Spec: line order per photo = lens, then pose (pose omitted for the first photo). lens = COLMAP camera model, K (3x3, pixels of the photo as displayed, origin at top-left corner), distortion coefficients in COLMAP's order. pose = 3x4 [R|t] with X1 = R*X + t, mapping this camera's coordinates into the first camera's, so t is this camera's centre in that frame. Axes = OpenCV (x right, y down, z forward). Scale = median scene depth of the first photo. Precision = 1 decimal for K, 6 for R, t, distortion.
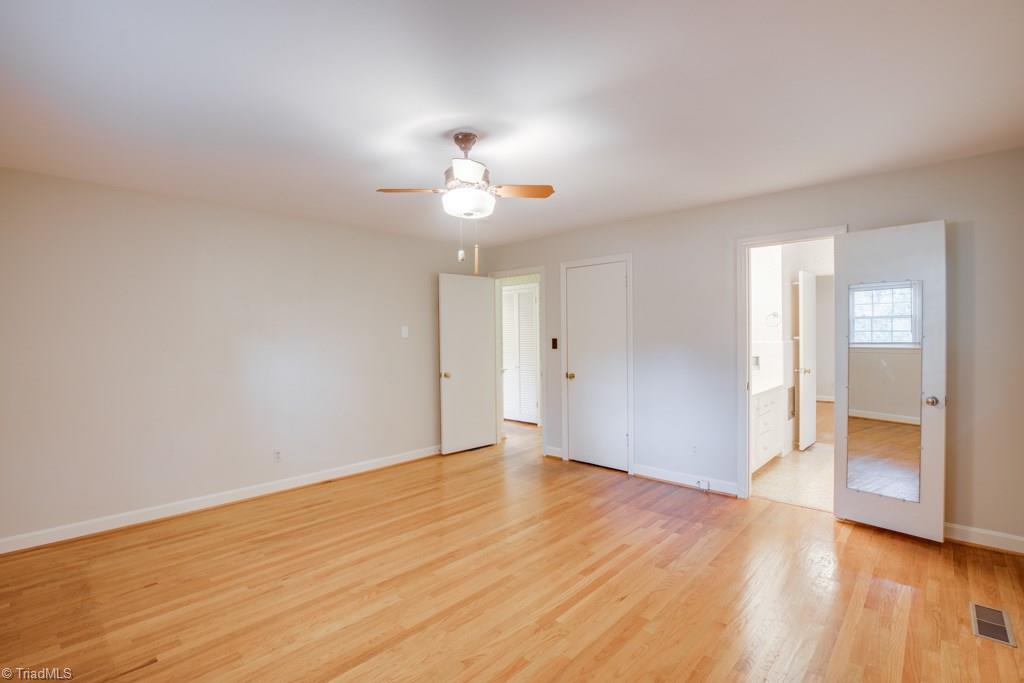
lens RADIAL K [[466.9, 0, 536.5], [0, 466.9, 338.2], [0, 0, 1]] dist [-0.024543, 0.002441]
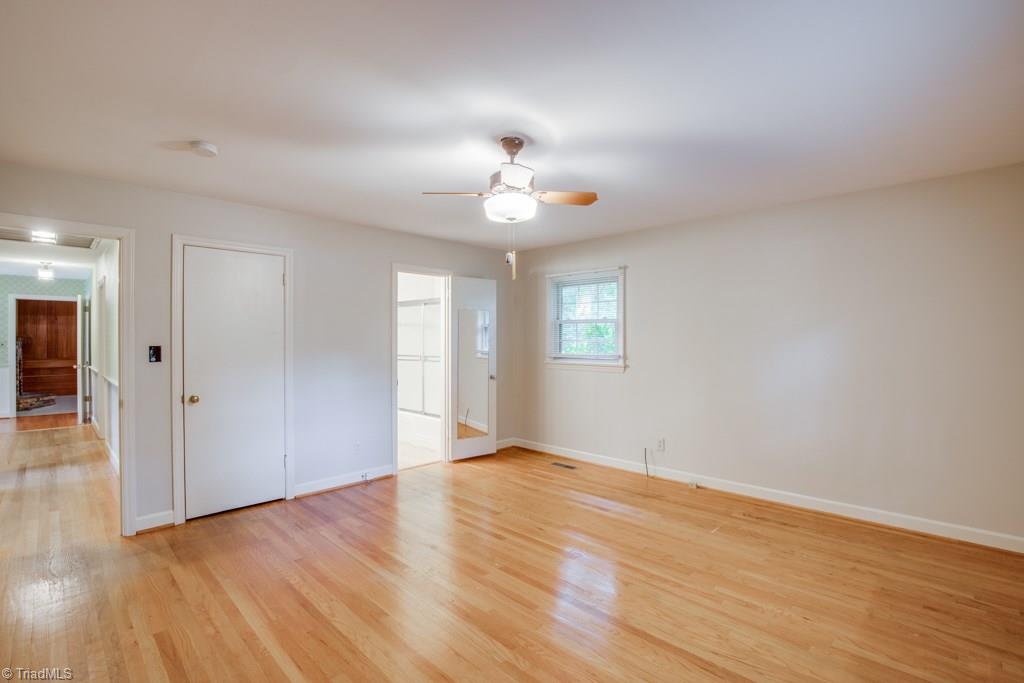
lens RADIAL K [[466.9, 0, 507.0], [0, 466.9, 339.9], [0, 0, 1]] dist [-0.024543, 0.002441]
pose [[0.050414, 0.004973, 0.998716, -0.792492], [0.003216, 0.999982, -0.005141, -0.003958], [-0.998723, 0.003471, 0.050397, 0.657602]]
